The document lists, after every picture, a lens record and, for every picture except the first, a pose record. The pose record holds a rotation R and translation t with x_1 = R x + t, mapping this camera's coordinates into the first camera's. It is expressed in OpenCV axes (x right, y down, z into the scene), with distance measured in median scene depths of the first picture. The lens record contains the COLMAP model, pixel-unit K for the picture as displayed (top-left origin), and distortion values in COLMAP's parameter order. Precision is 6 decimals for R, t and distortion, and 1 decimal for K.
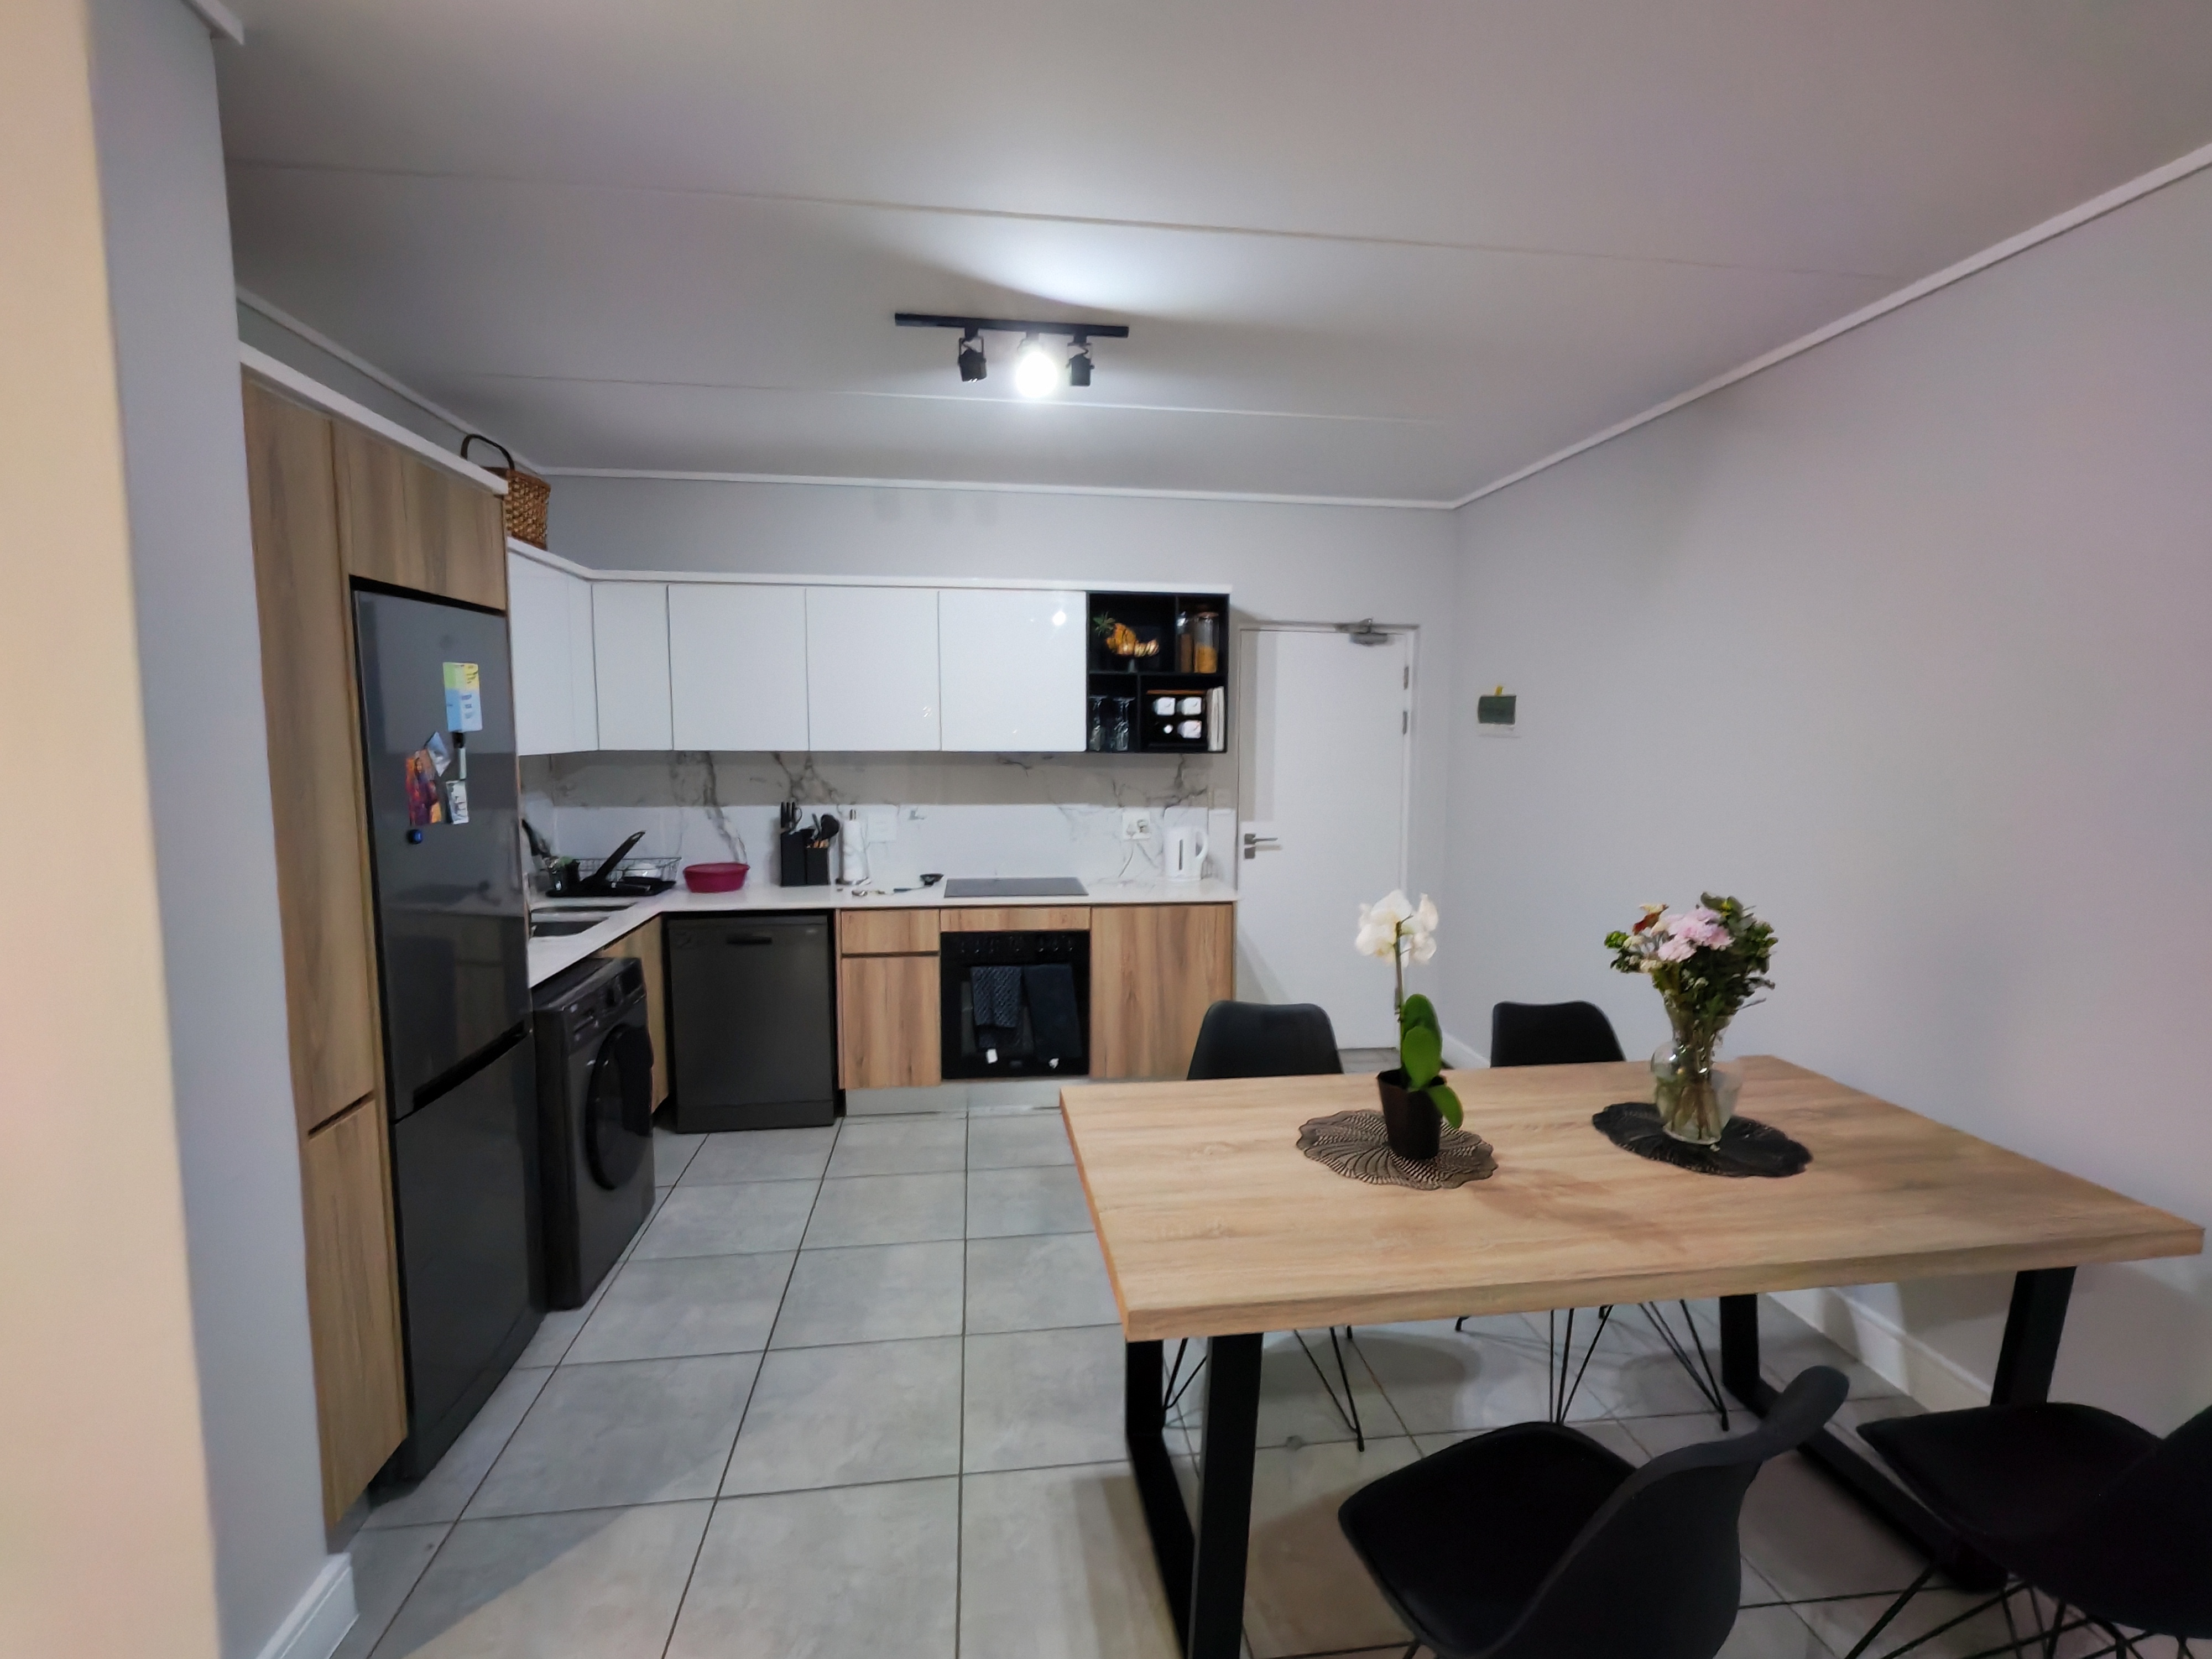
lens RADIAL K [[1012.5, 0, 1108.1], [0, 1012.5, 825.5], [0, 0, 1]] dist [0.000942, 0.000969]
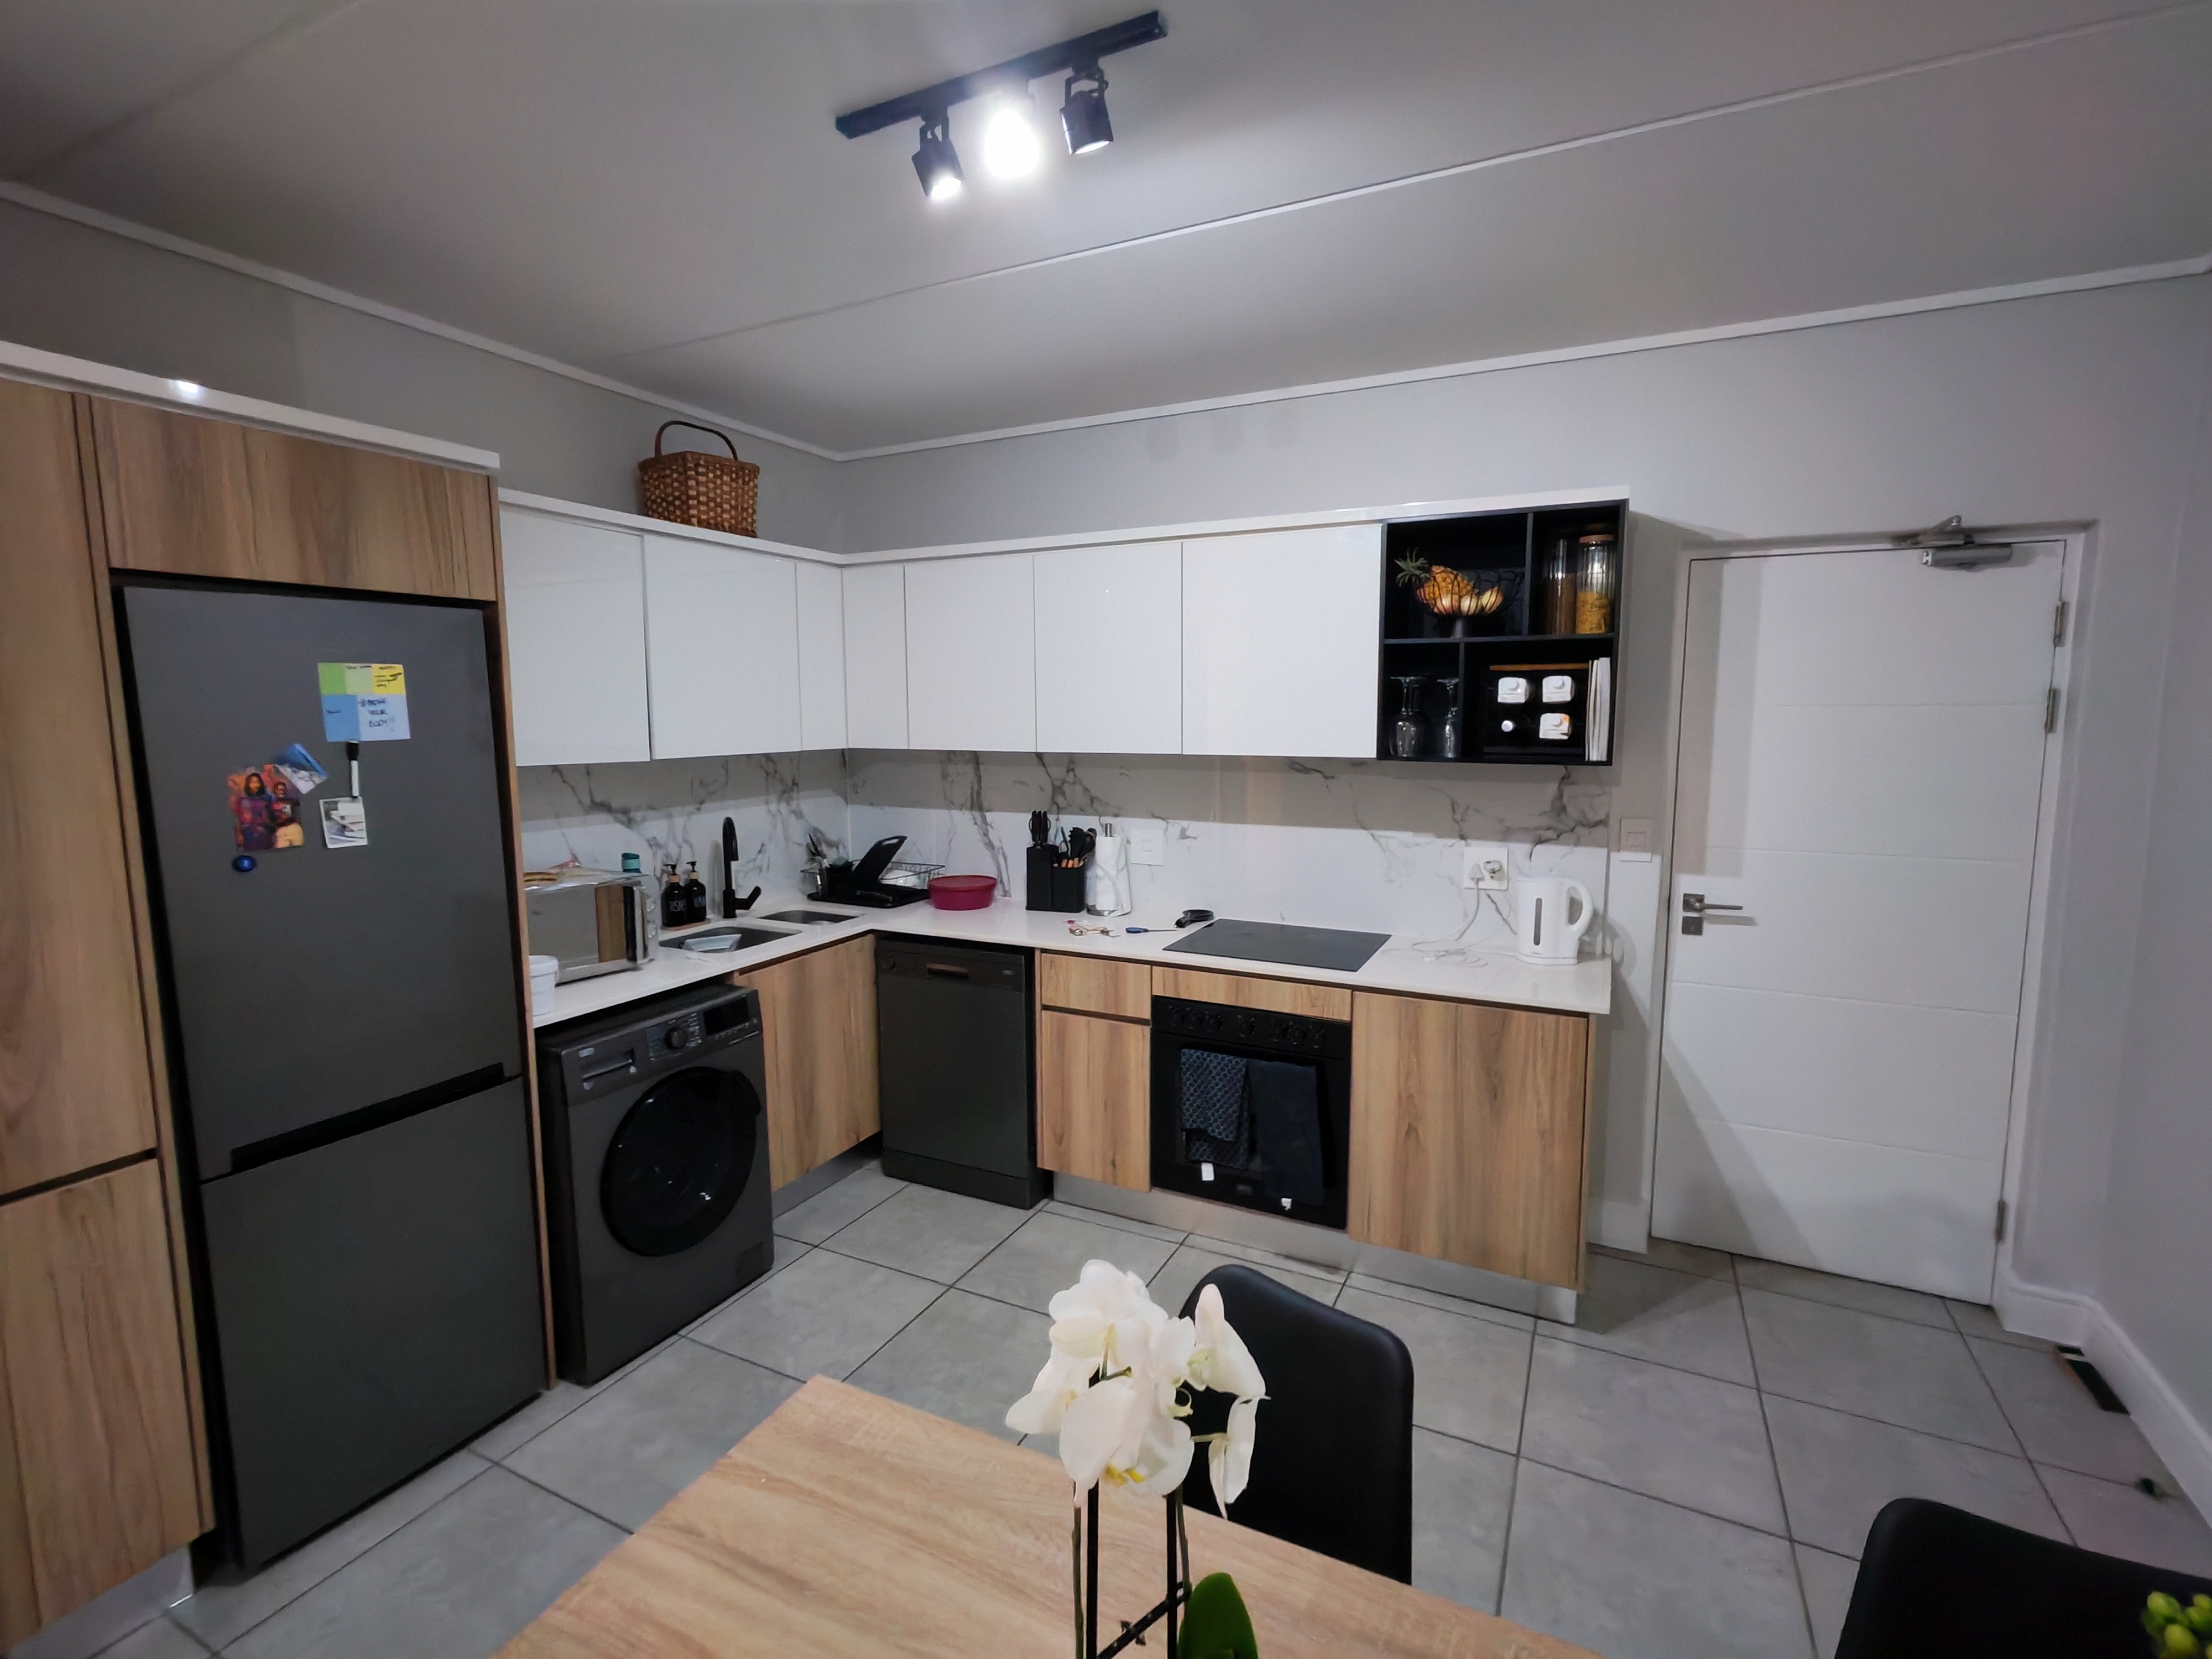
lens RADIAL K [[1012.5, 0, 1108.1], [0, 1012.5, 825.5], [0, 0, 1]] dist [0.000942, 0.000969]
pose [[0.830475, 0.056252, -0.554208, 0.206532], [-0.046579, 0.998417, 0.031542, -0.041068], [0.555105, -0.000380, 0.831780, 0.329615]]
